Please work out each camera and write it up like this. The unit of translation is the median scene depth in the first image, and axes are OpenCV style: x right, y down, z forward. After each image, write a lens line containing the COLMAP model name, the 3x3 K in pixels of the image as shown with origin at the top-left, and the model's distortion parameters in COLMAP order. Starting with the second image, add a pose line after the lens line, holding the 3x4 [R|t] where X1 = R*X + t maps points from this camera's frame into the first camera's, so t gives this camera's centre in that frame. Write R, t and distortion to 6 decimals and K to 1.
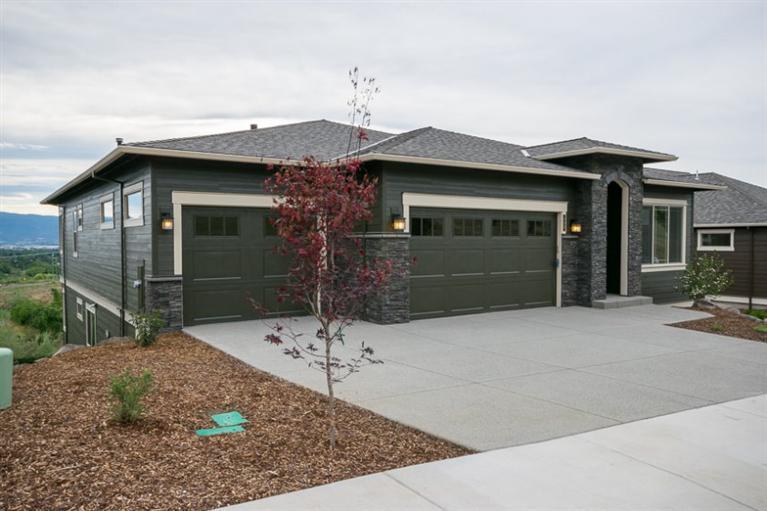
lens RADIAL K [[584.6, 0, 386.3], [0, 584.6, 256.3], [0, 0, 1]] dist [-0.009803, 0.016560]
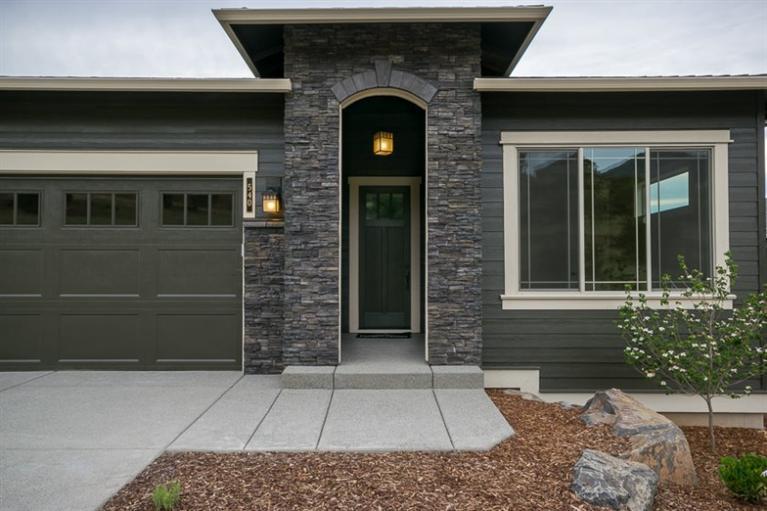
lens RADIAL K [[584.6, 0, 382.8], [0, 584.6, 256.9], [0, 0, 1]] dist [-0.009803, 0.016560]
pose [[0.830749, 0.008426, -0.556584, 0.656098], [-0.017406, 0.999790, -0.010844, -0.003814], [0.556375, 0.018696, 0.830721, 0.666539]]
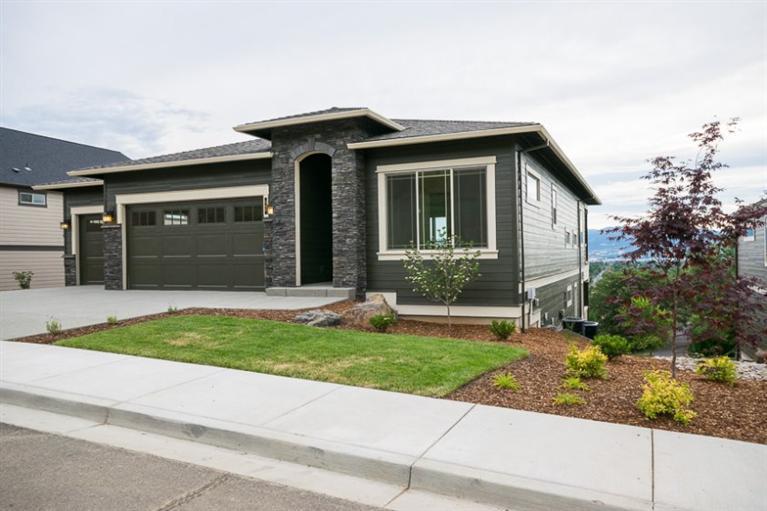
lens RADIAL K [[584.6, 0, 387.7], [0, 584.6, 252.2], [0, 0, 1]] dist [-0.009803, 0.016560]
pose [[0.538556, 0.015600, -0.842445, 1.235125], [0.008011, 0.999689, 0.023633, -0.001667], [0.842552, -0.019477, 0.538263, 0.643867]]
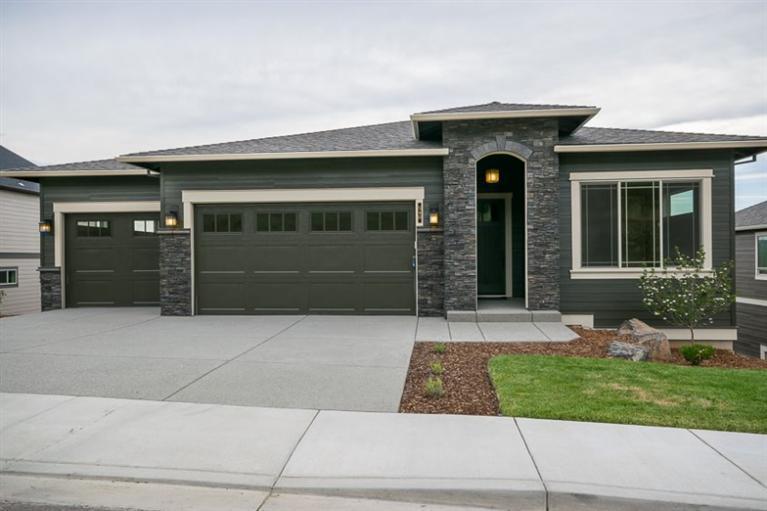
lens RADIAL K [[584.6, 0, 382.8], [0, 584.6, 255.0], [0, 0, 1]] dist [-0.009803, 0.016560]
pose [[0.779140, 0.016513, -0.626633, 0.771996], [-0.008611, 0.999841, 0.015640, -0.010956], [0.626791, -0.006790, 0.779158, 0.333649]]
